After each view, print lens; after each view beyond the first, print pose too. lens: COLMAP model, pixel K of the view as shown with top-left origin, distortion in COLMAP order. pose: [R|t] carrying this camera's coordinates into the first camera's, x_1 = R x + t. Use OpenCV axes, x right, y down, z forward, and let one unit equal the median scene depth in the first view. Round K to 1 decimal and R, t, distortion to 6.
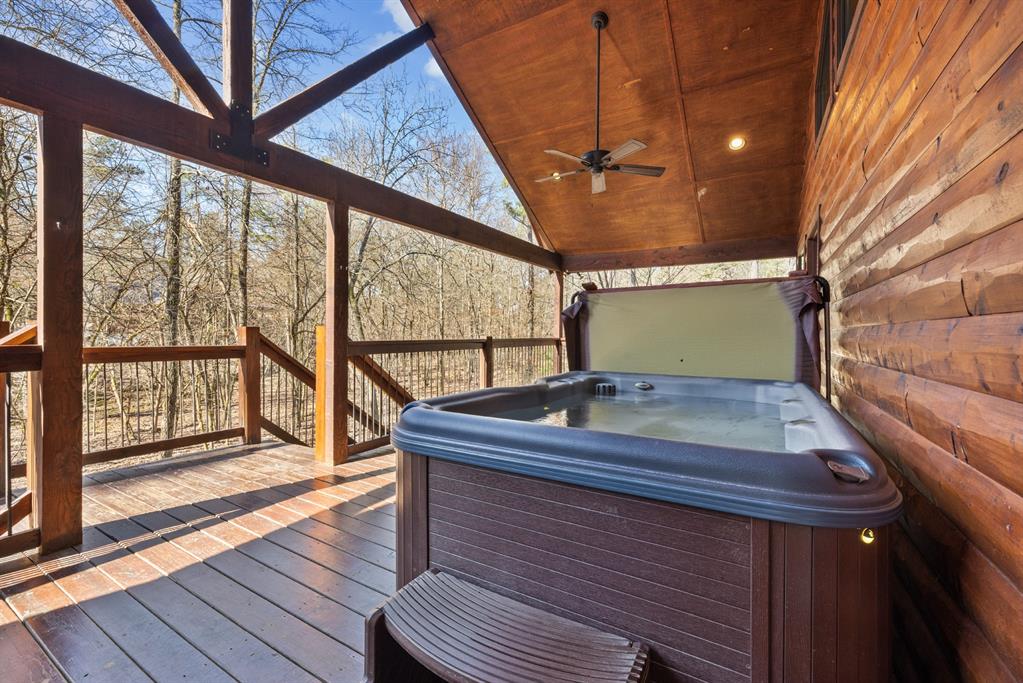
lens RADIAL K [[431.4, 0, 506.0], [0, 431.4, 331.8], [0, 0, 1]] dist [0.000803, 0.000154]
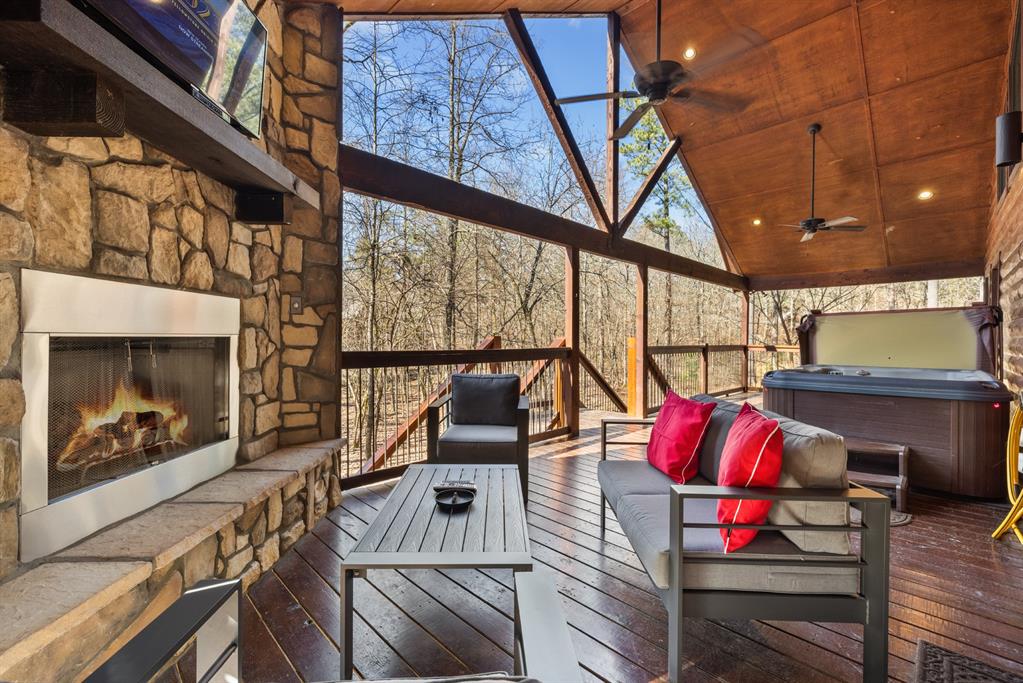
lens RADIAL K [[427.0, 0, 511.5], [0, 427.0, 341.5], [0, 0, 1]] dist [0.003988, -0.000065]
pose [[0.968361, -0.002316, -0.249544, -0.381864], [0.003643, 0.999982, 0.004856, -0.006044], [0.249528, -0.005612, 0.968351, -0.614287]]
